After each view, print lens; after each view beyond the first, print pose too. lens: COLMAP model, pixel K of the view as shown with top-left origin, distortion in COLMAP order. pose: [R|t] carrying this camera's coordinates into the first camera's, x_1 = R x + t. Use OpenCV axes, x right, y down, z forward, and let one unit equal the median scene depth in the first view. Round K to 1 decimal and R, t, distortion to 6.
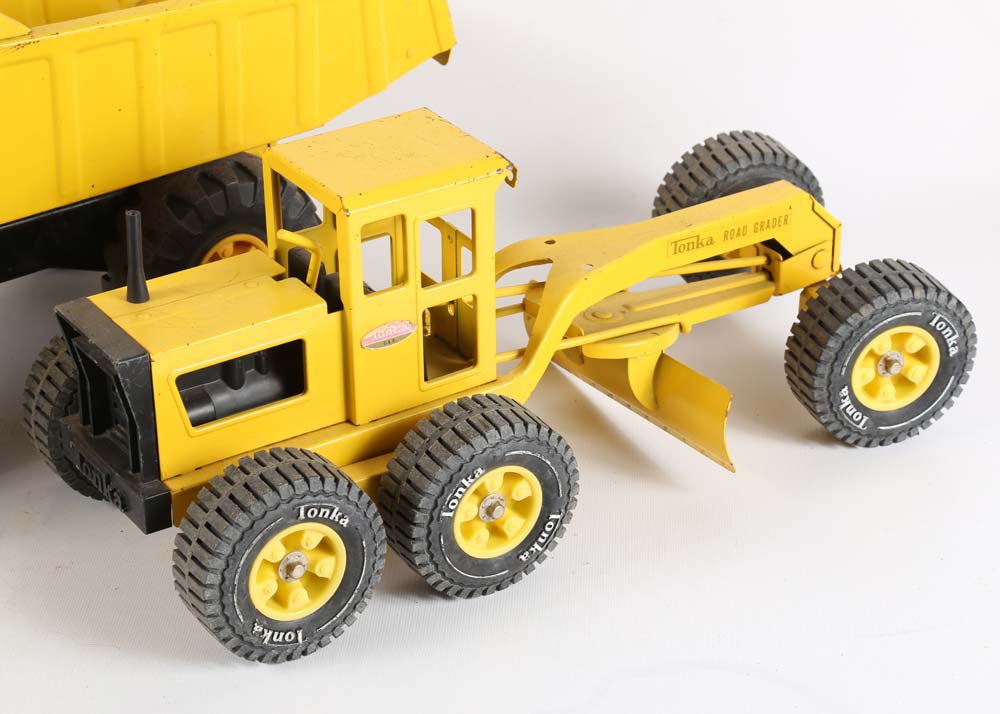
lens RADIAL K [[2417.0, 0, 461.0], [0, 2417.0, 358.1], [0, 0, 1]] dist [0.338106, 0.068497]
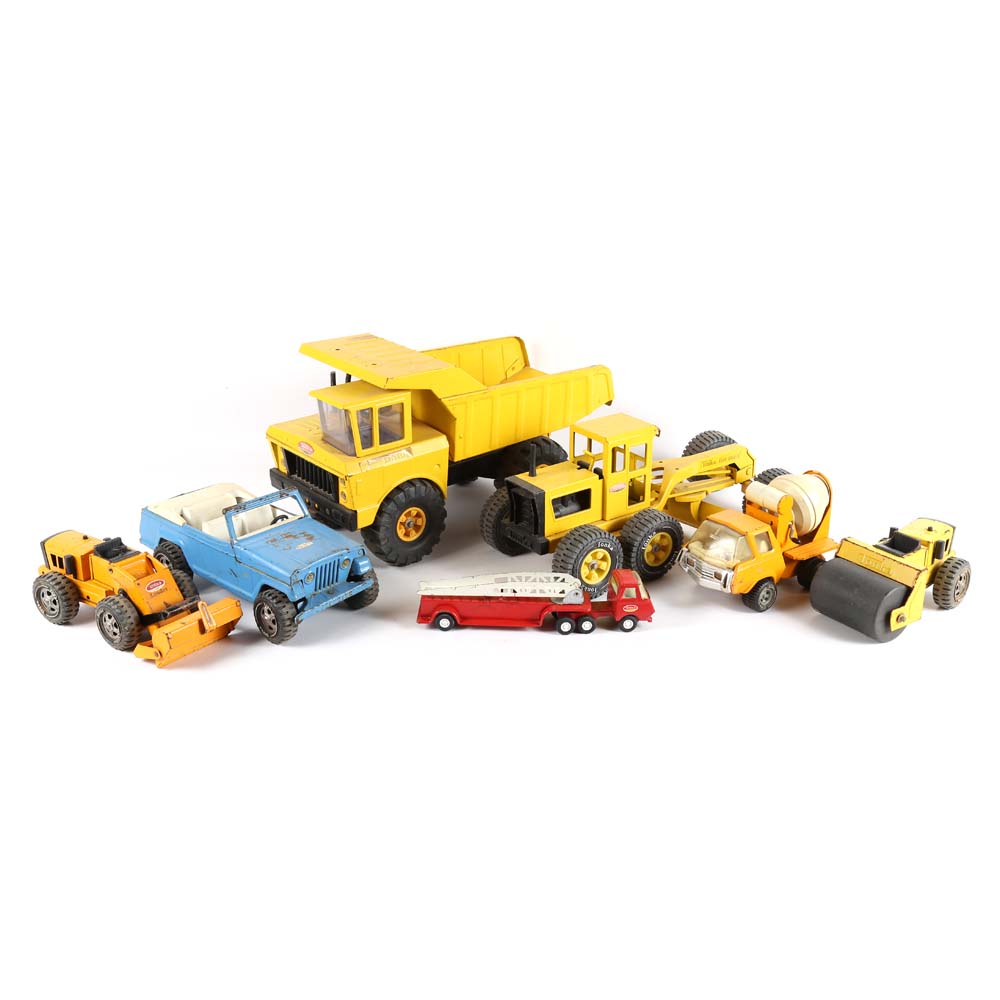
lens RADIAL K [[1082.5, 0, 500.0], [0, 1082.5, 500.0], [0, 0, 1]] dist [0.007567, 0.009800]
pose [[0.999118, -0.014382, 0.039459, -0.223691], [0.018219, 0.994954, -0.098666, 0.130452], [-0.037841, 0.099298, 0.994338, -0.267744]]
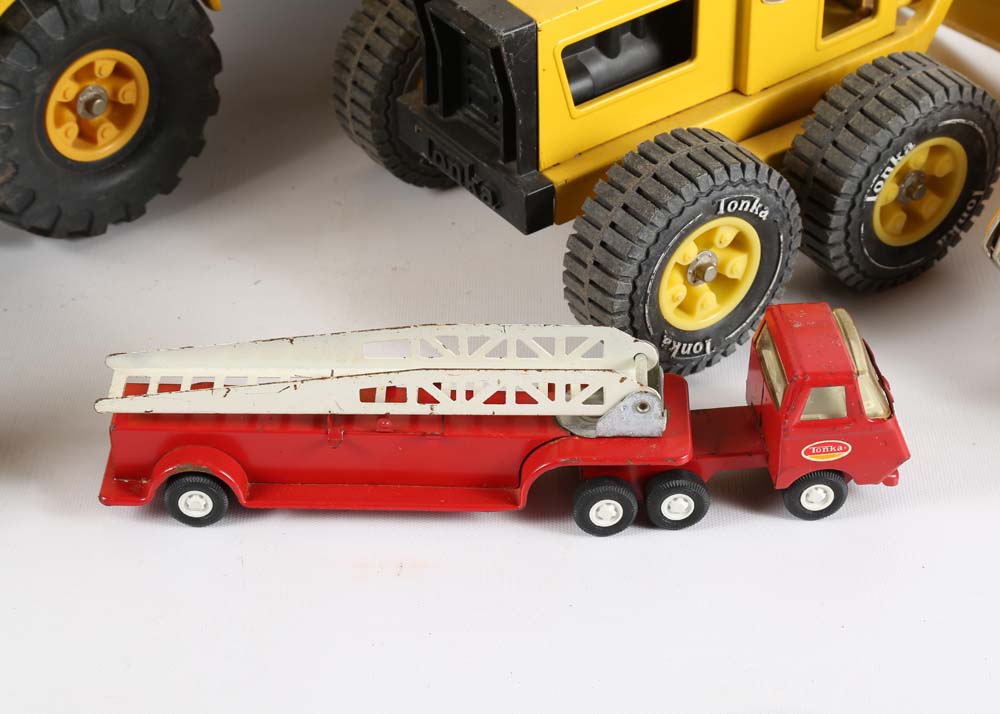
lens RADIAL K [[2399.0, 0, 525.4], [0, 2399.0, 375.1], [0, 0, 1]] dist [0.255525, 0.079798]
pose [[0.998412, -0.037073, 0.042422, -0.165193], [0.029349, 0.984996, 0.170061, -0.022363], [-0.048090, -0.168546, 0.984520, 0.158245]]
